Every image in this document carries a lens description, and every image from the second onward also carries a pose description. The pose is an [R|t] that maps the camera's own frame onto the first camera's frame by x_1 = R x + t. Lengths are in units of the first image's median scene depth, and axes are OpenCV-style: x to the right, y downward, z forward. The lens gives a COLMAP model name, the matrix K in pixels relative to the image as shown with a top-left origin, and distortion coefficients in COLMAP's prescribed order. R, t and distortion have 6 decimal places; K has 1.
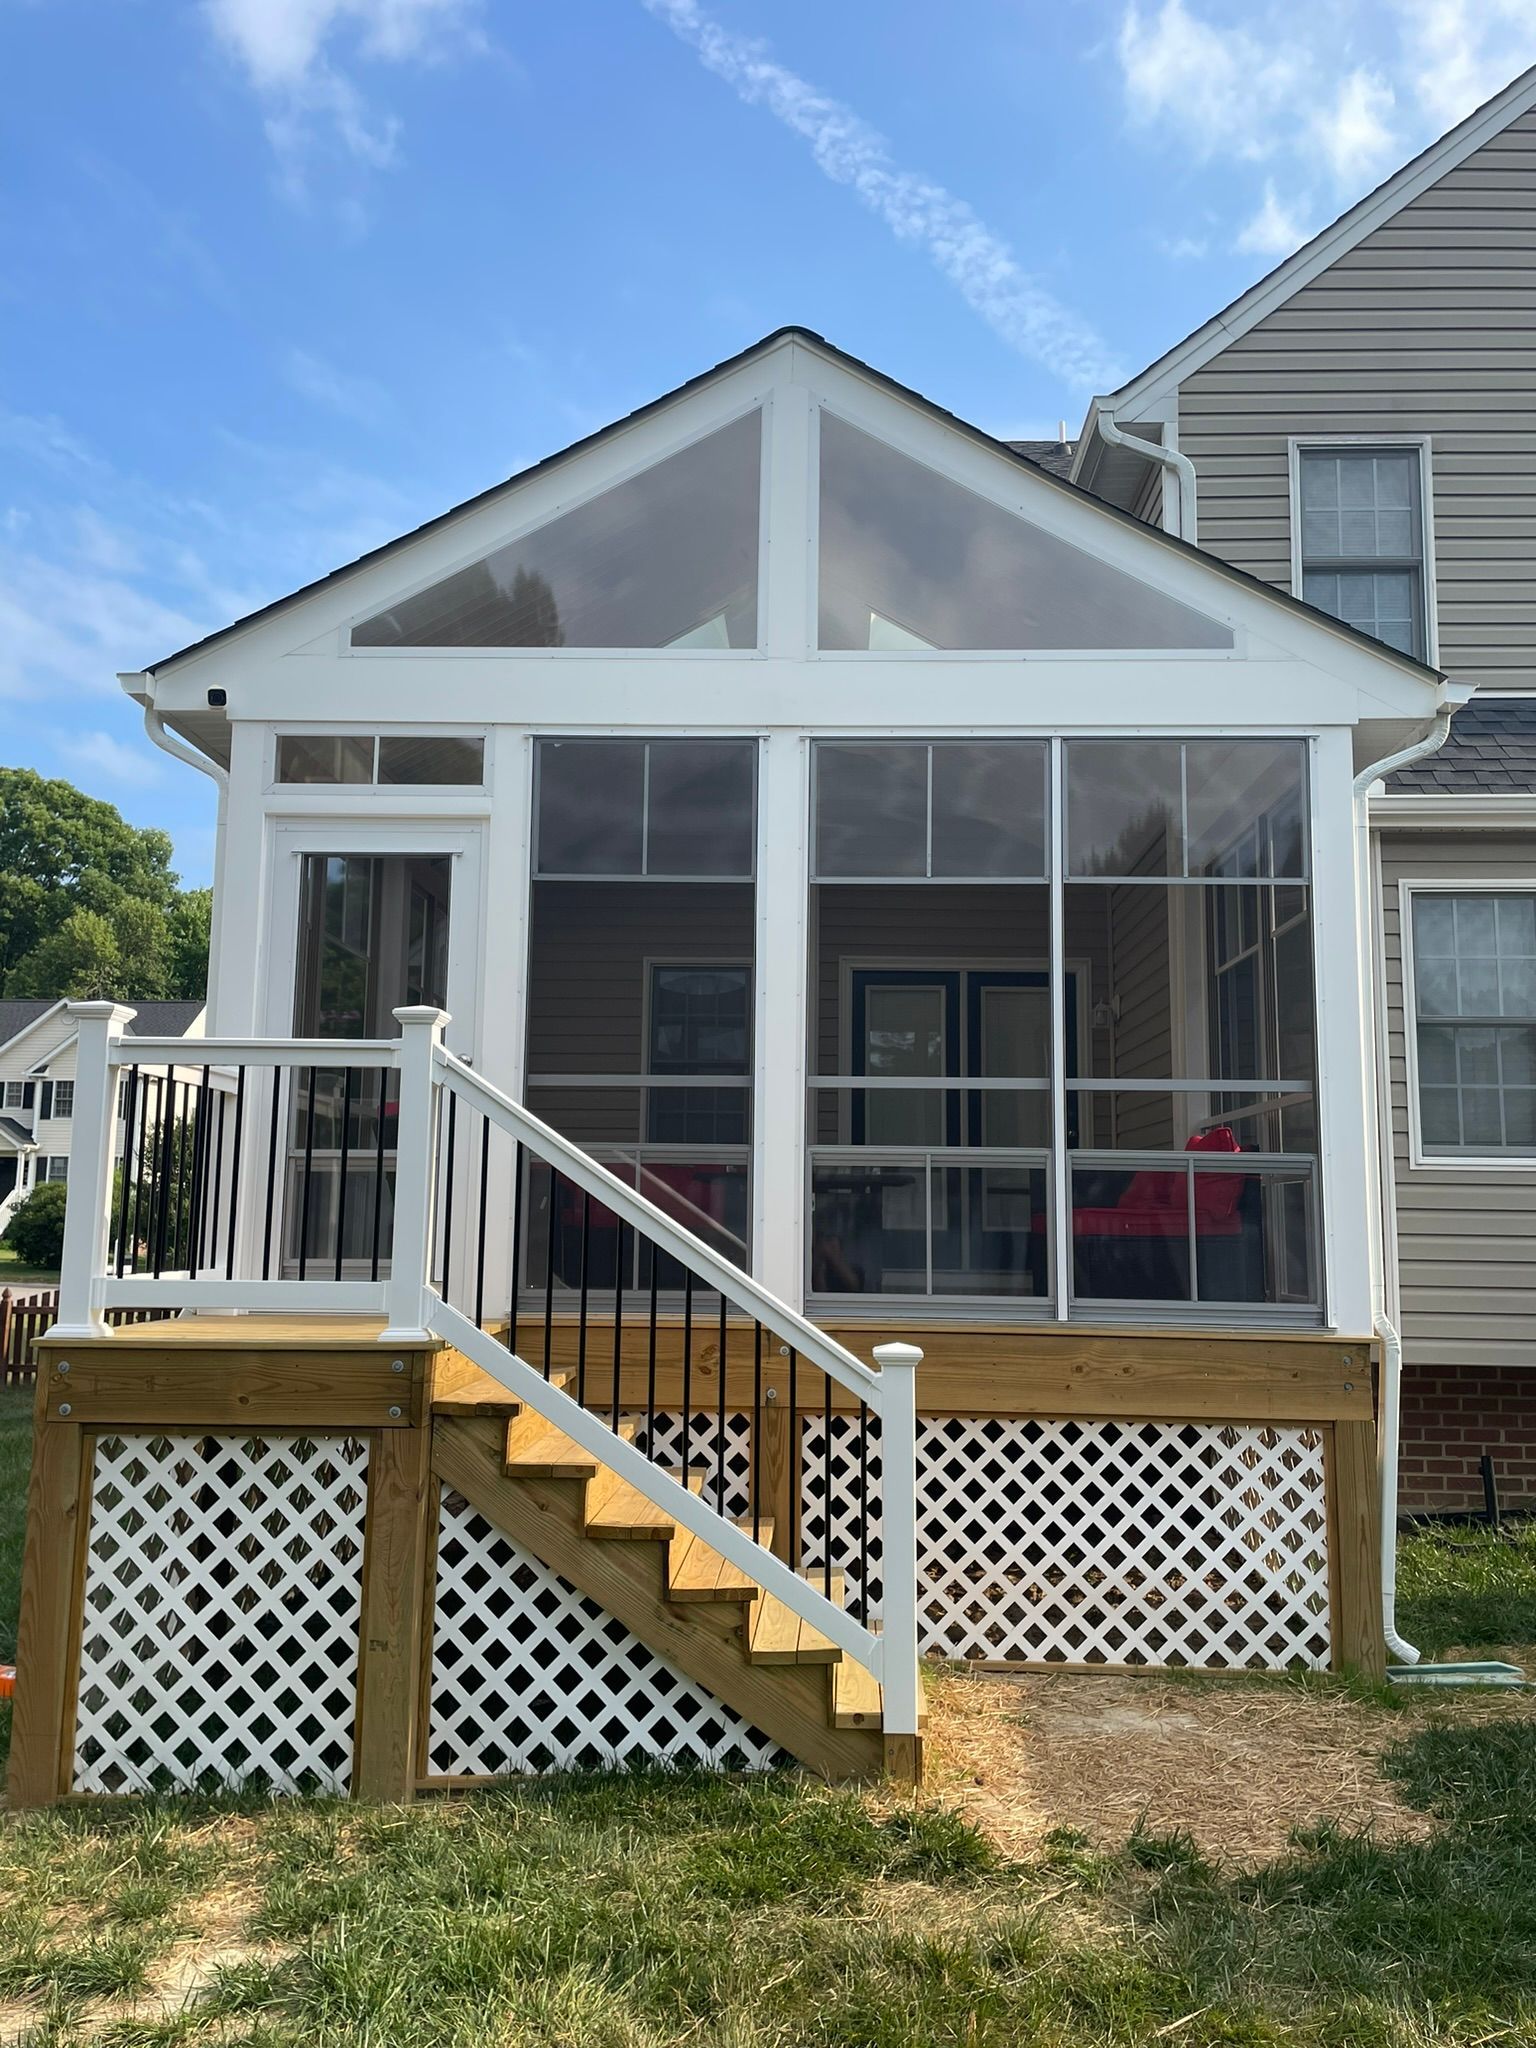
lens RADIAL K [[1547.5, 0, 773.2], [0, 1547.5, 1032.8], [0, 0, 1]] dist [0.065902, -0.041776]
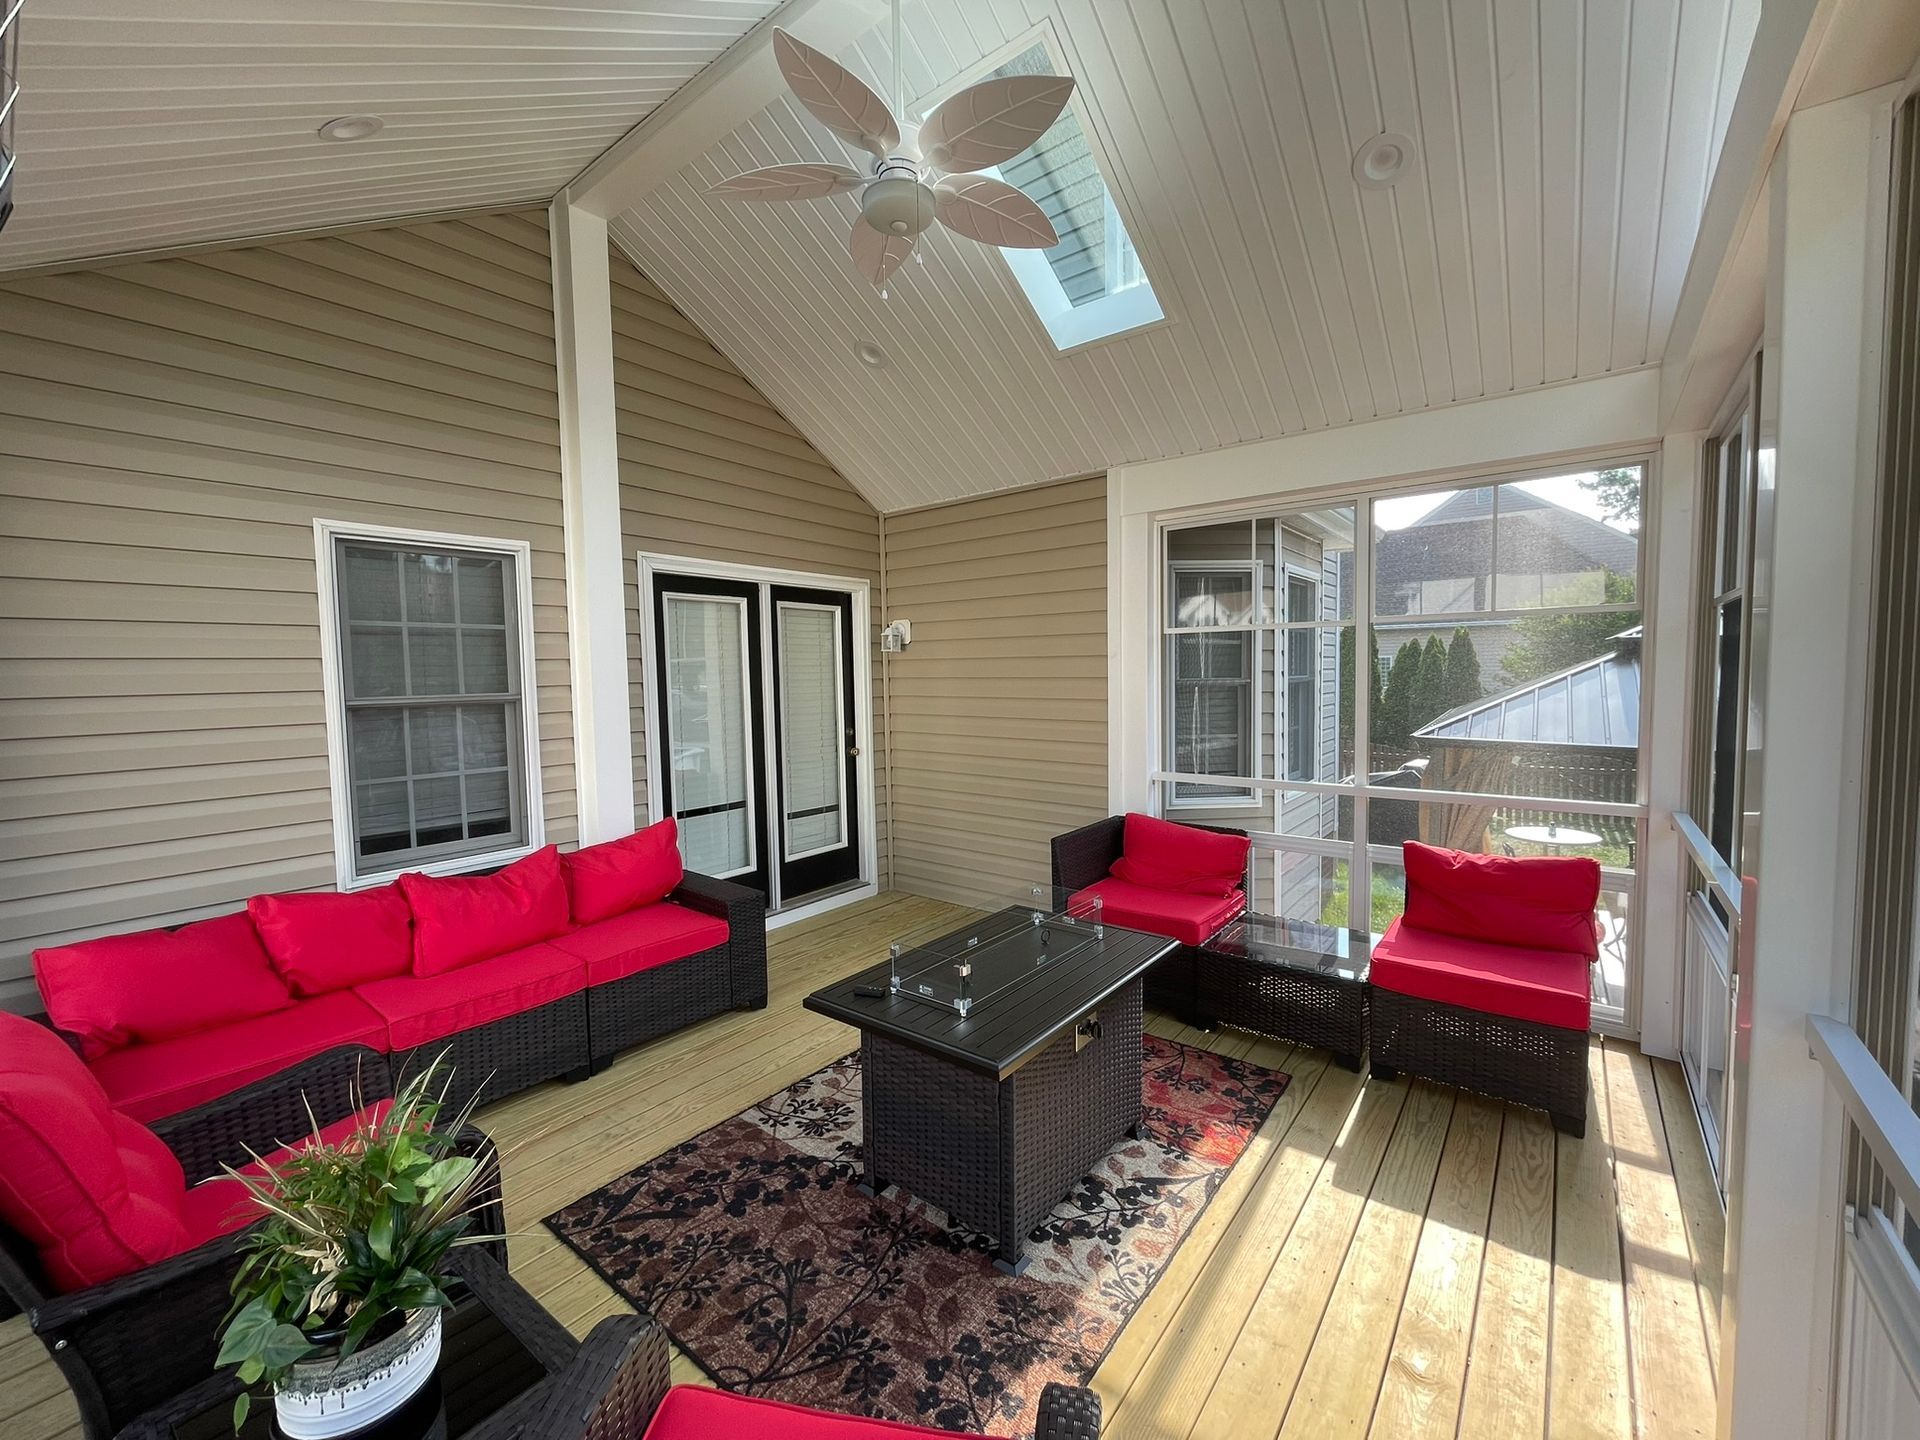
lens RADIAL K [[779.1, 0, 955.8], [0, 779.1, 716.0], [0, 0, 1]] dist [0.001840, -0.001282]
pose [[0.598960, -0.067547, 0.797925, -0.297199], [-0.074326, 0.987445, 0.139384, -0.058775], [-0.797322, -0.142792, 0.586420, 1.076144]]
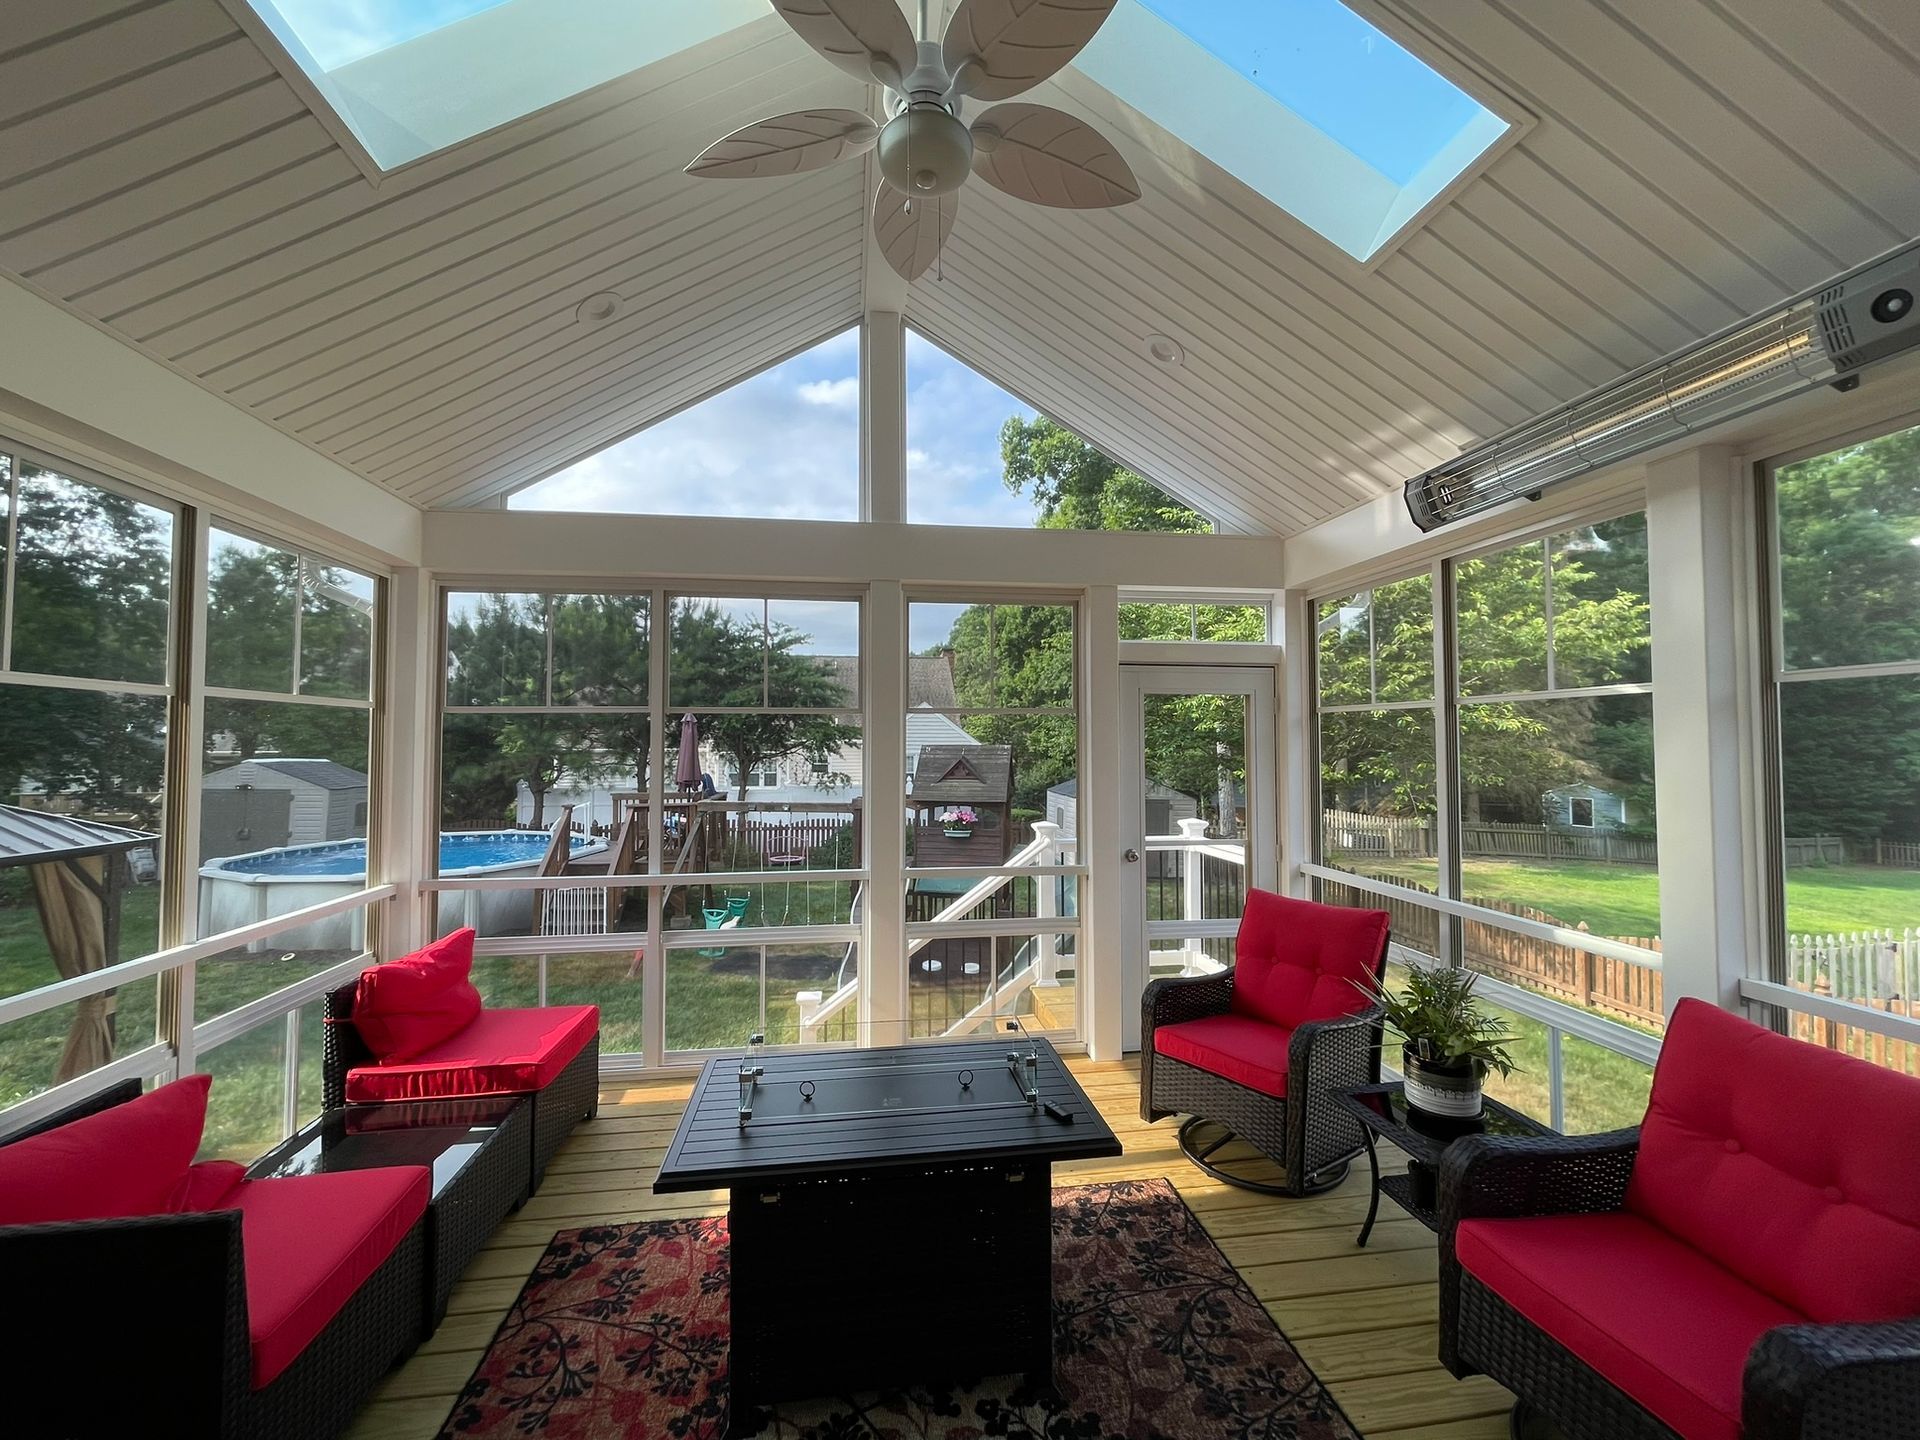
lens RADIAL K [[779.1, 0, 955.1], [0, 779.1, 715.7], [0, 0, 1]] dist [0.001840, -0.001282]
pose [[-0.985308, -0.017972, -0.169839, 0.053849], [0.010801, 0.985899, -0.166991, 0.011718], [0.170445, -0.166372, -0.971220, 1.630051]]
